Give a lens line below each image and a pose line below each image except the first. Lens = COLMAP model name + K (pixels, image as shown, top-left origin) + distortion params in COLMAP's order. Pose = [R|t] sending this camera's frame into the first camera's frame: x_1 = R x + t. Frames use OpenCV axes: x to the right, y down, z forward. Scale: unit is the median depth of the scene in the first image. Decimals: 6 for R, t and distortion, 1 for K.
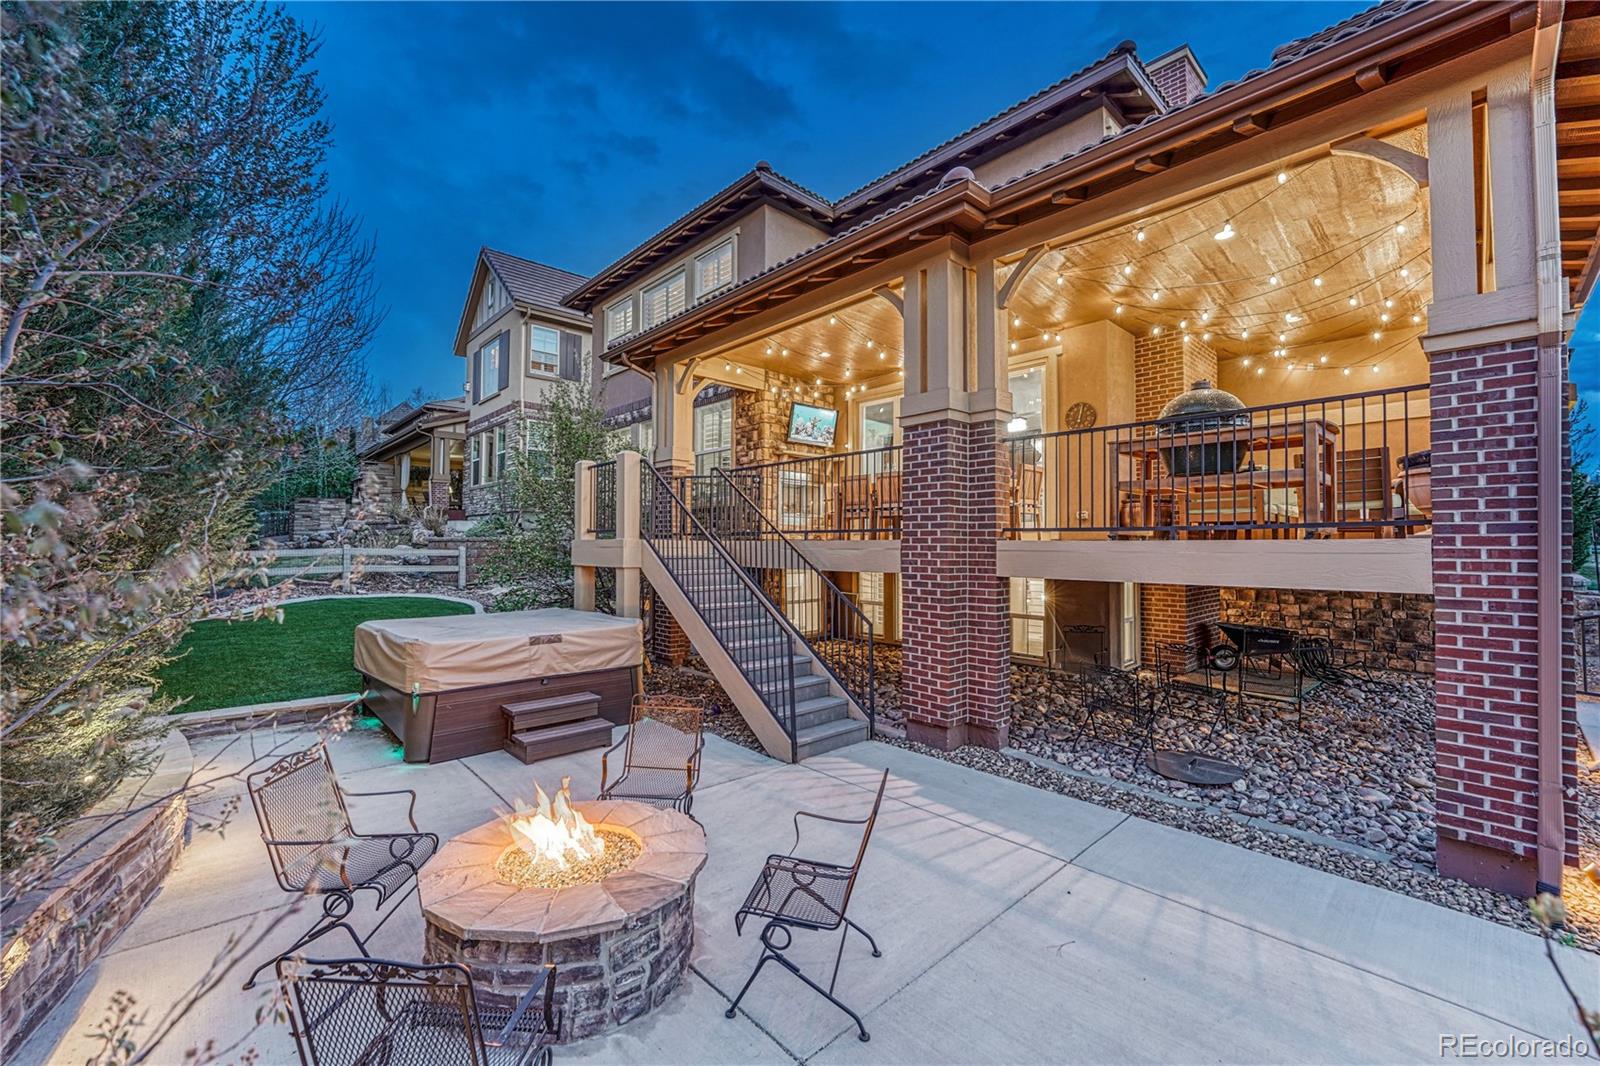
lens RADIAL K [[650.6, 0, 806.4], [0, 650.6, 531.5], [0, 0, 1]] dist [-0.006616, -0.000075]
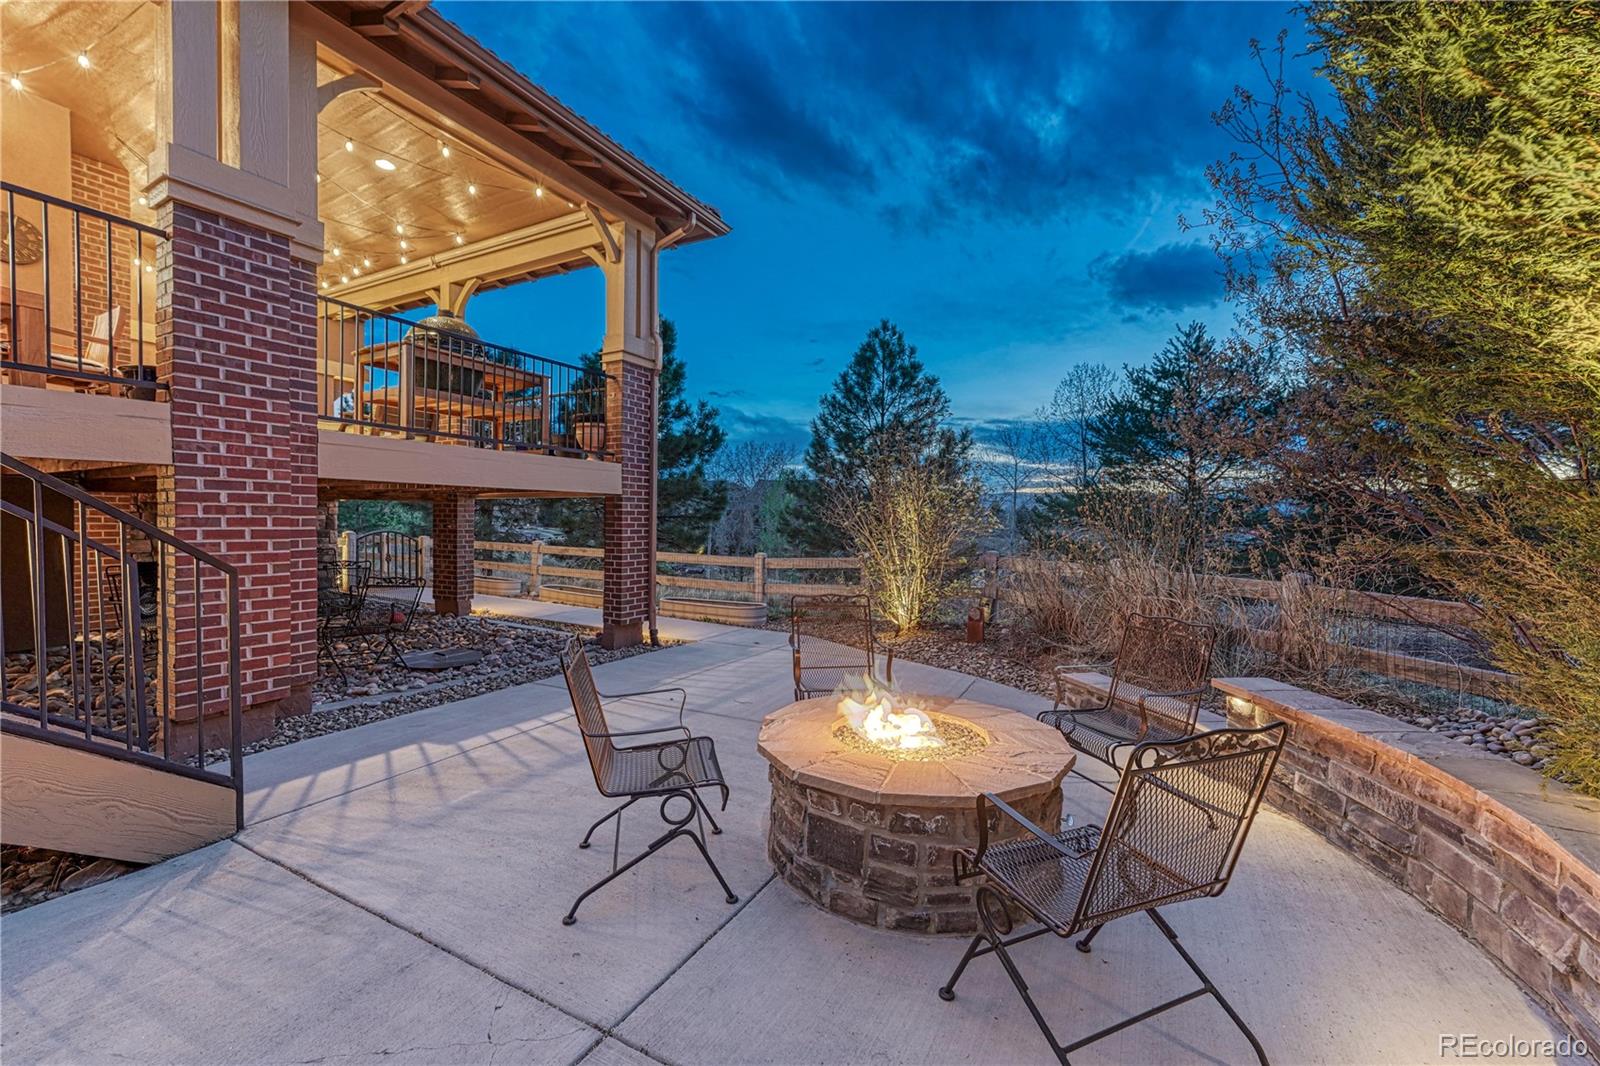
lens RADIAL K [[650.6, 0, 800.0], [0, 650.6, 535.8], [0, 0, 1]] dist [-0.006616, -0.000075]
pose [[-0.327587, -0.030287, 0.944336, -0.618327], [-0.032405, 0.999258, 0.020807, 0.107338], [-0.944265, -0.023785, -0.328325, 0.758093]]
